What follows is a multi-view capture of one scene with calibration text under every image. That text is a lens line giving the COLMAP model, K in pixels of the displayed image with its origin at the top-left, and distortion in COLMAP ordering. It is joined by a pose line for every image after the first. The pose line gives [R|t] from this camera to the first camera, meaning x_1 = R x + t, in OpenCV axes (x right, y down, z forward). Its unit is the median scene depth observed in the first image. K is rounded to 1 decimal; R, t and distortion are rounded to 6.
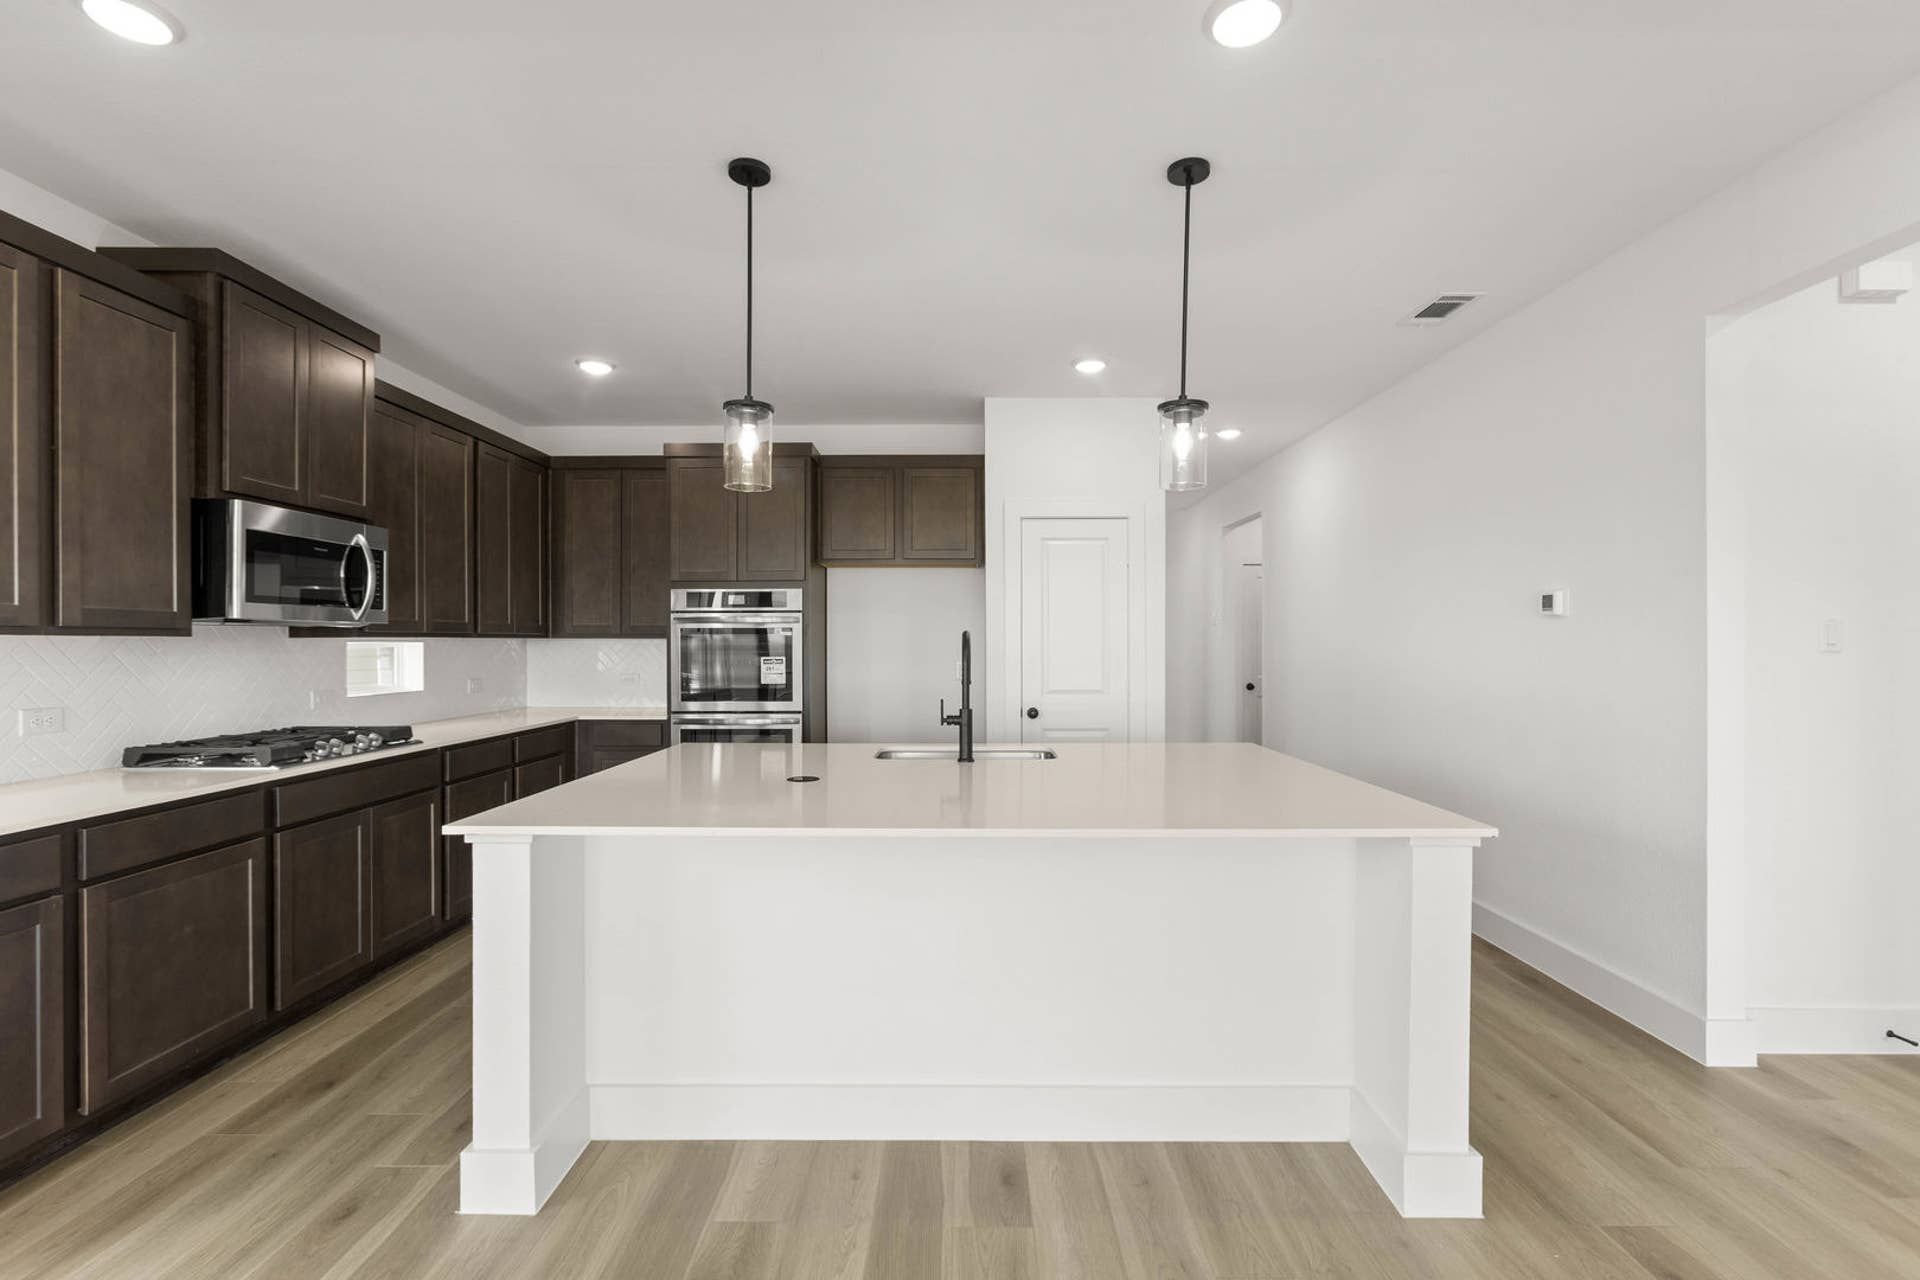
lens RADIAL K [[852.5, 0, 957.7], [0, 852.5, 644.2], [0, 0, 1]] dist [0.000034, 0.001003]
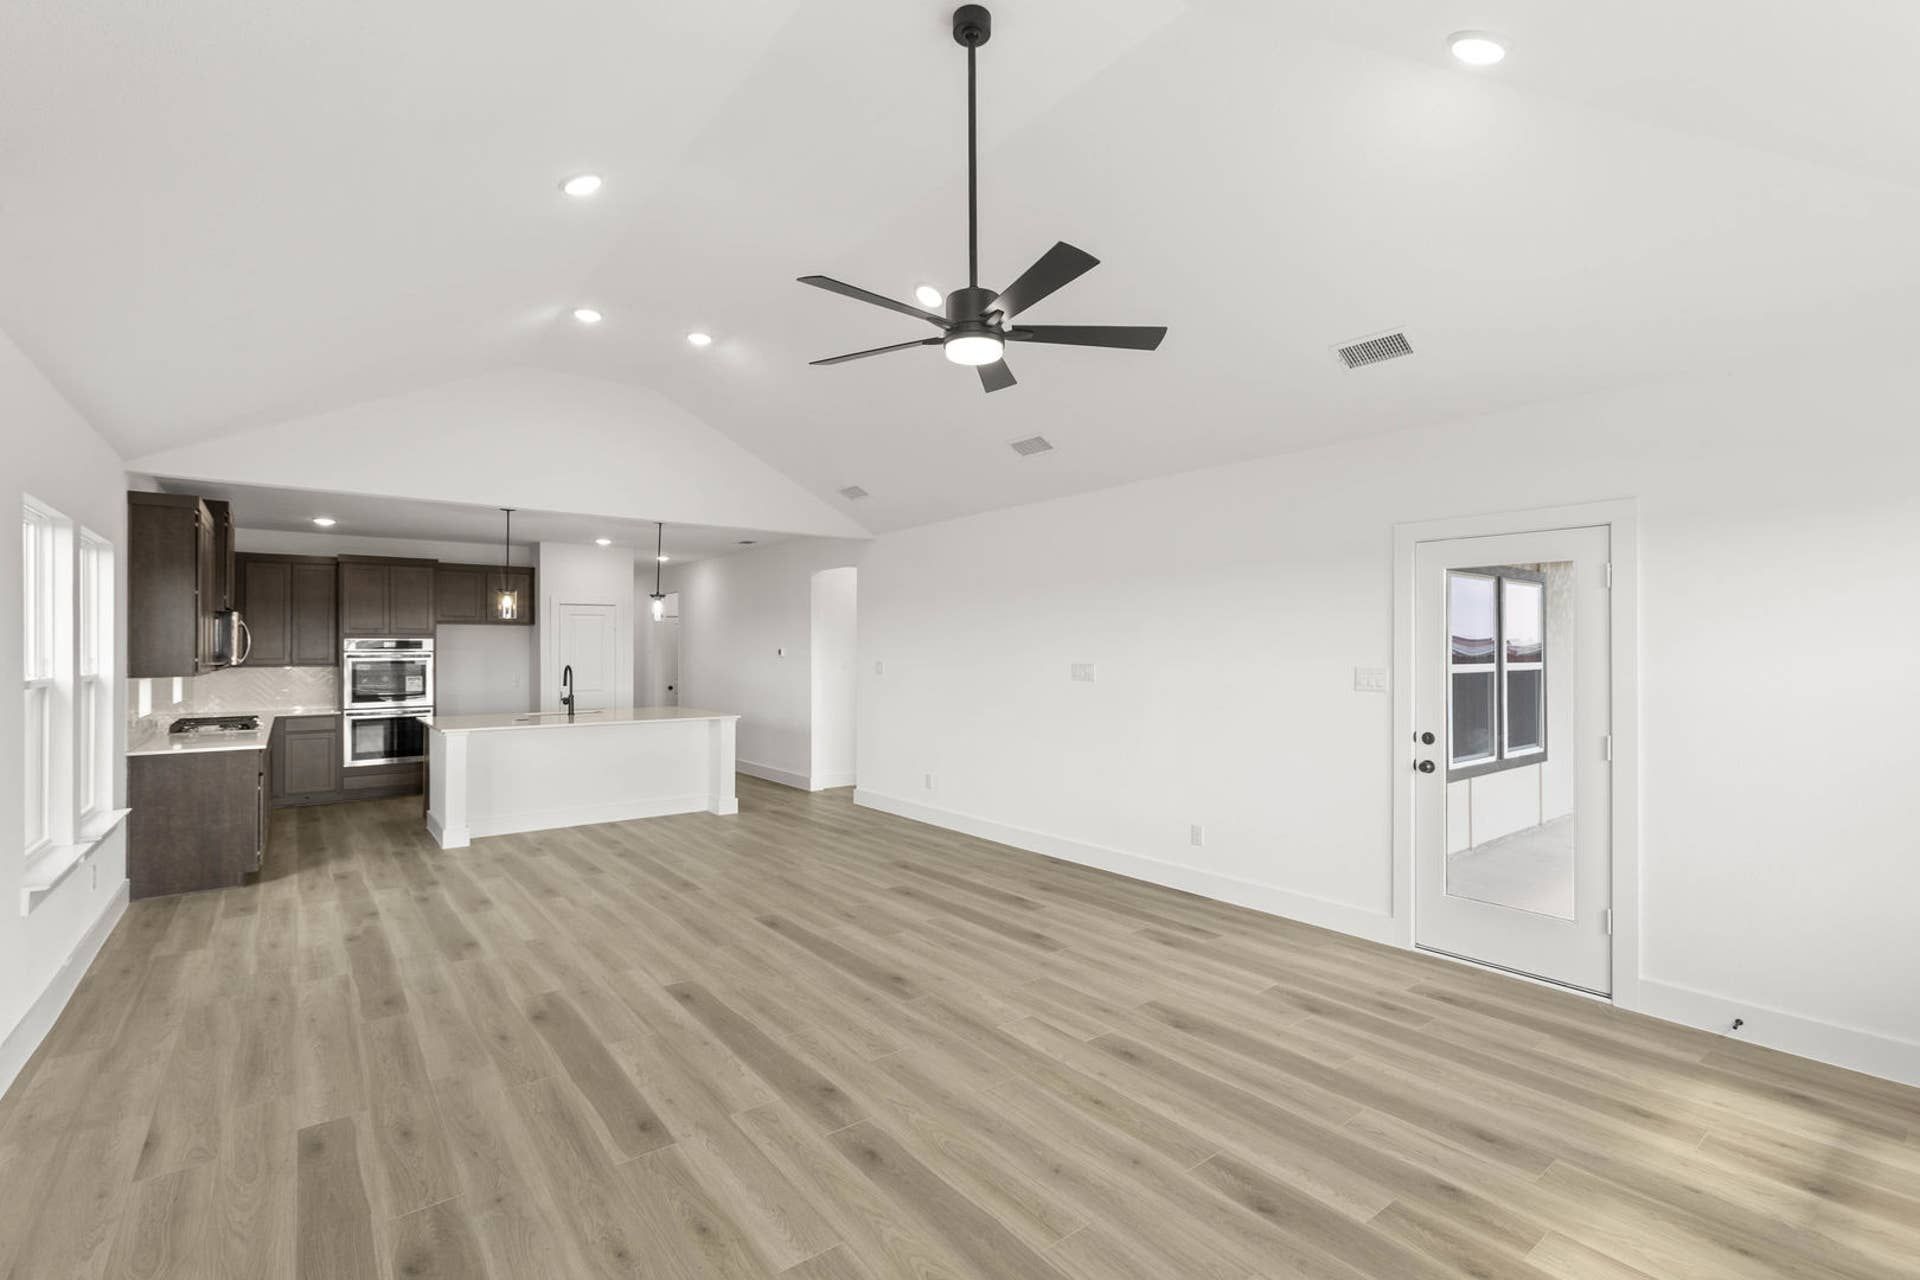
lens RADIAL K [[852.5, 0, 957.7], [0, 852.5, 644.2], [0, 0, 1]] dist [0.000034, 0.001003]
pose [[0.784488, 0.002354, 0.620140, -0.649551], [0.003755, 0.999956, -0.008545, -0.051765], [-0.620133, 0.009032, 0.784445, -1.707512]]
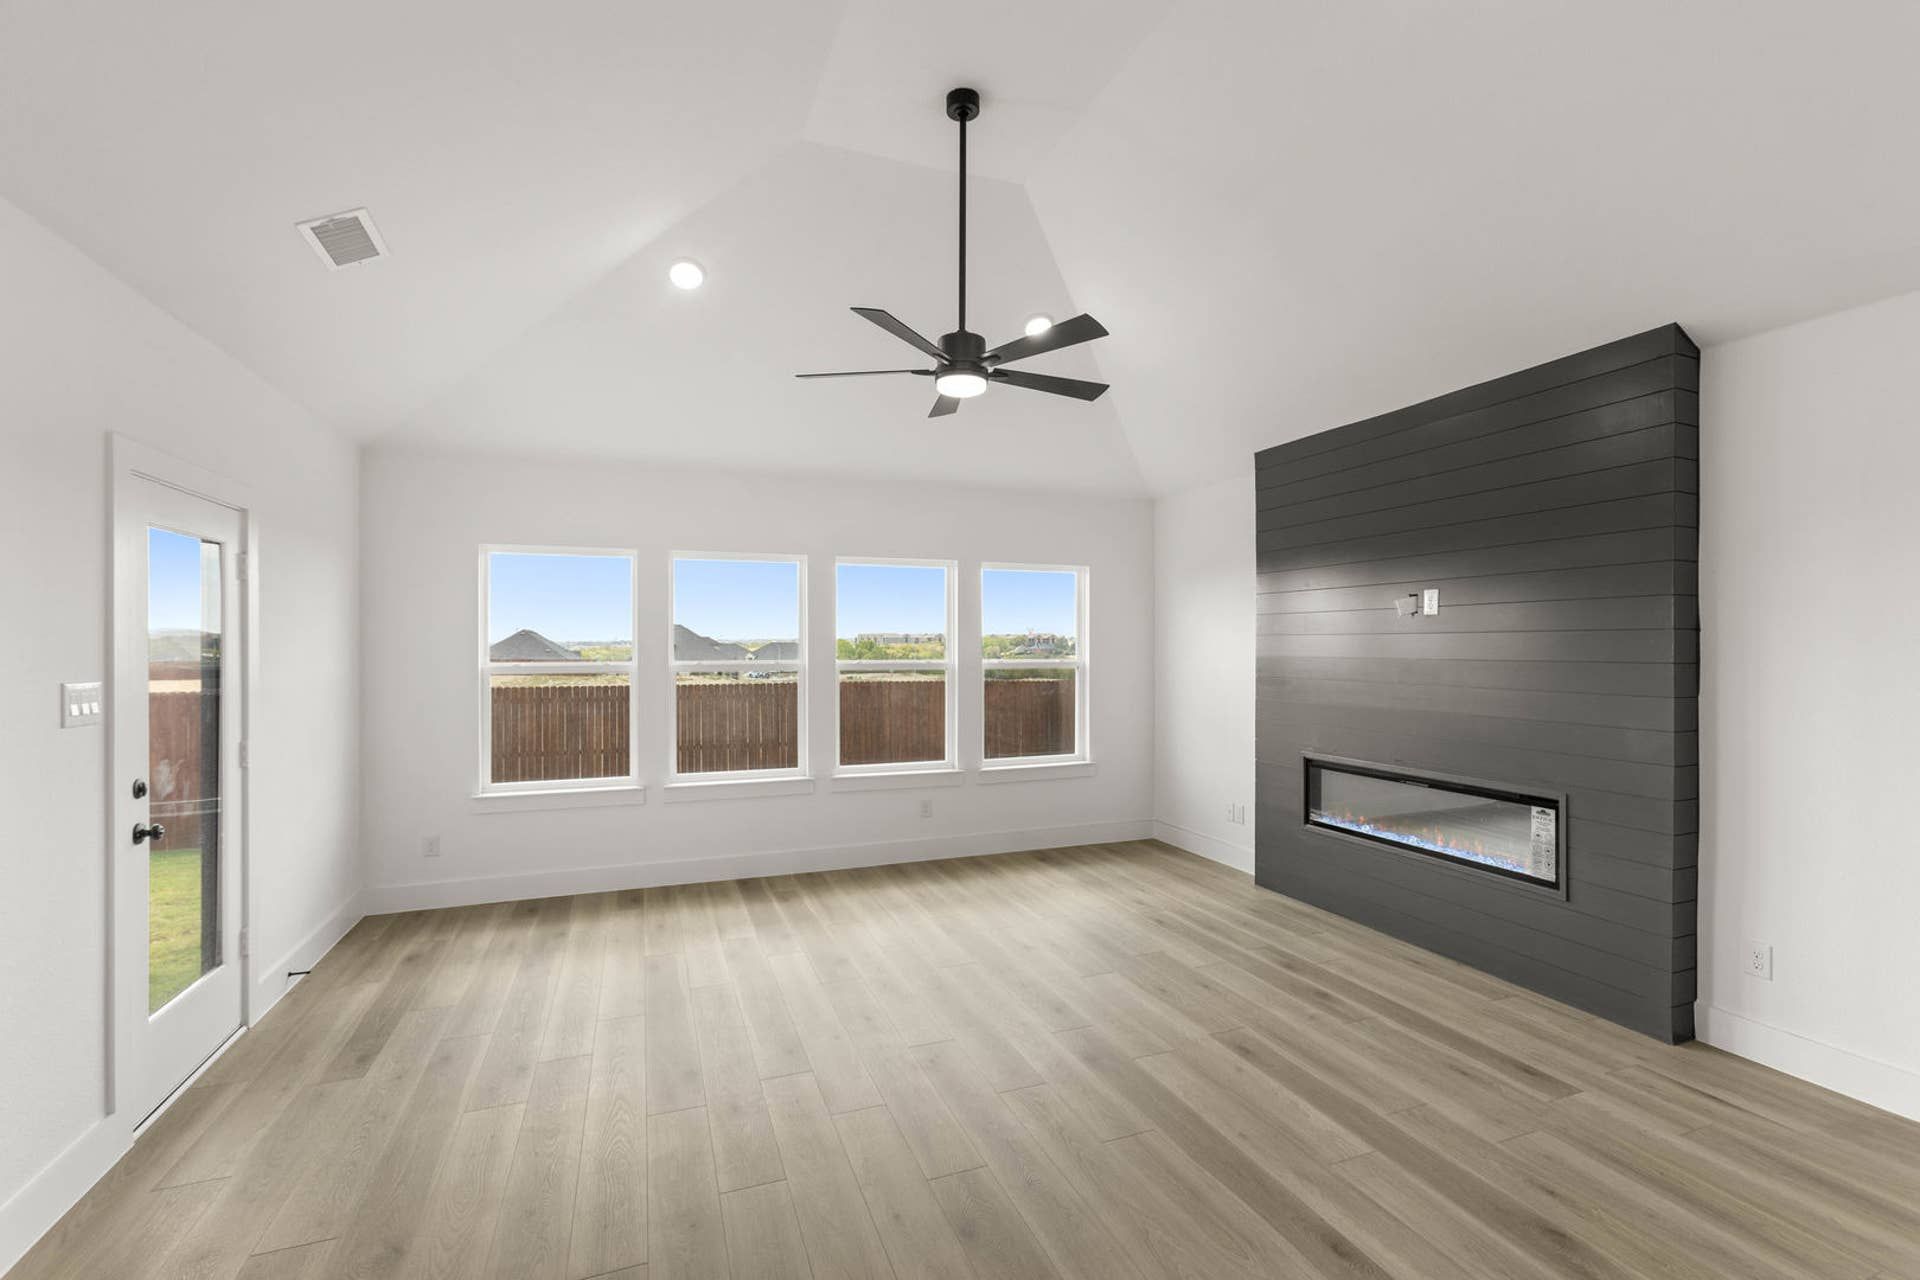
lens RADIAL K [[854.0, 0, 970.7], [0, 854.0, 654.8], [0, 0, 1]] dist [0.002917, 0.000552]
pose [[-0.928802, 0.004191, -0.370551, 0.272725], [0.000573, 0.999951, 0.009875, -0.052081], [0.370575, 0.008960, -0.928759, -0.086489]]
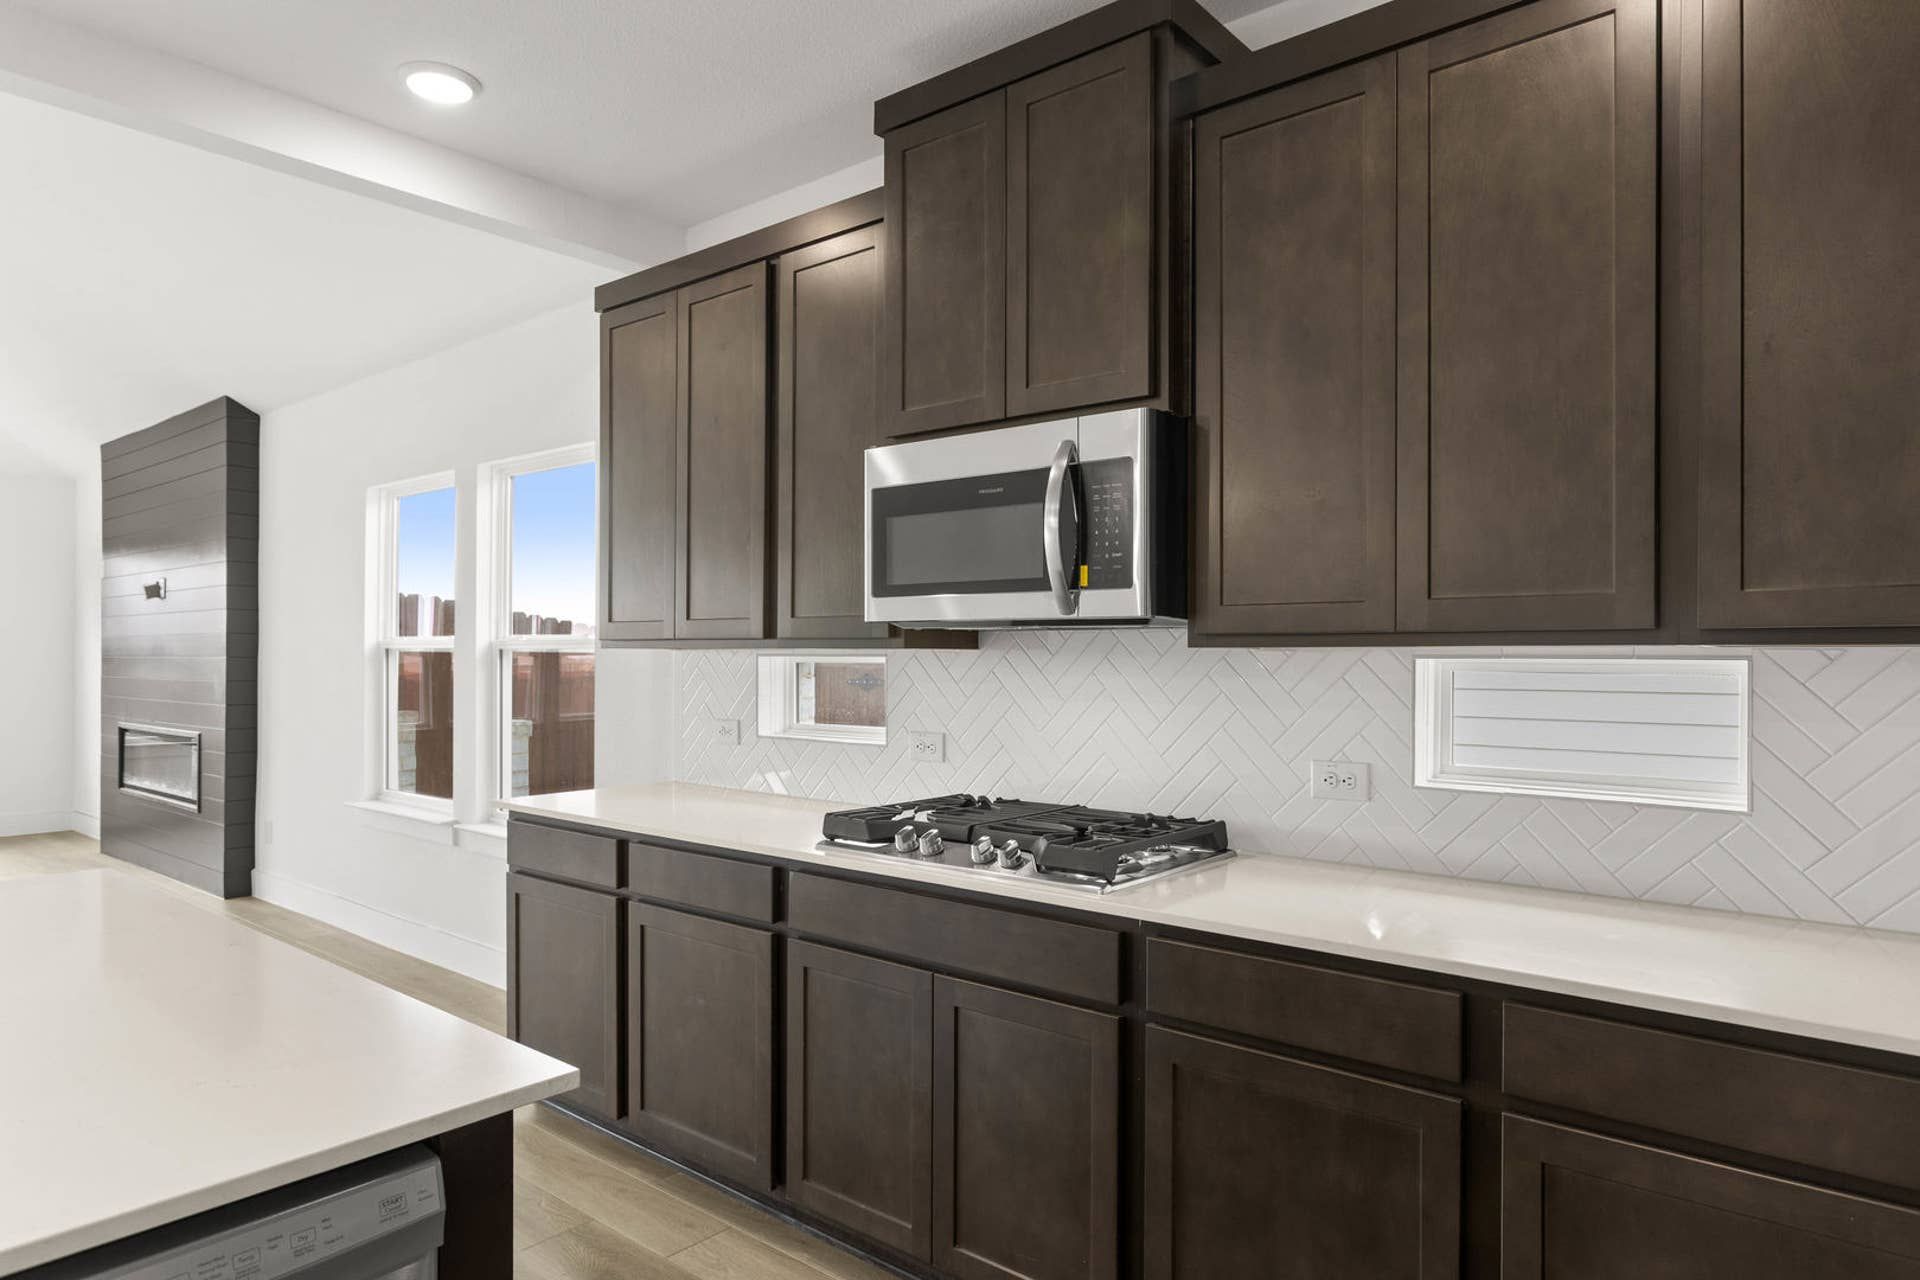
lens RADIAL K [[1151.4, 0, 958.2], [0, 1151.4, 657.9], [0, 0, 1]] dist [-0.000306, 0.000929]
pose [[-0.637637, -0.000569, -0.770337, -0.149058], [-0.004497, 0.999985, 0.002983, -0.003618], [0.770324, 0.005366, -0.637630, 1.442262]]
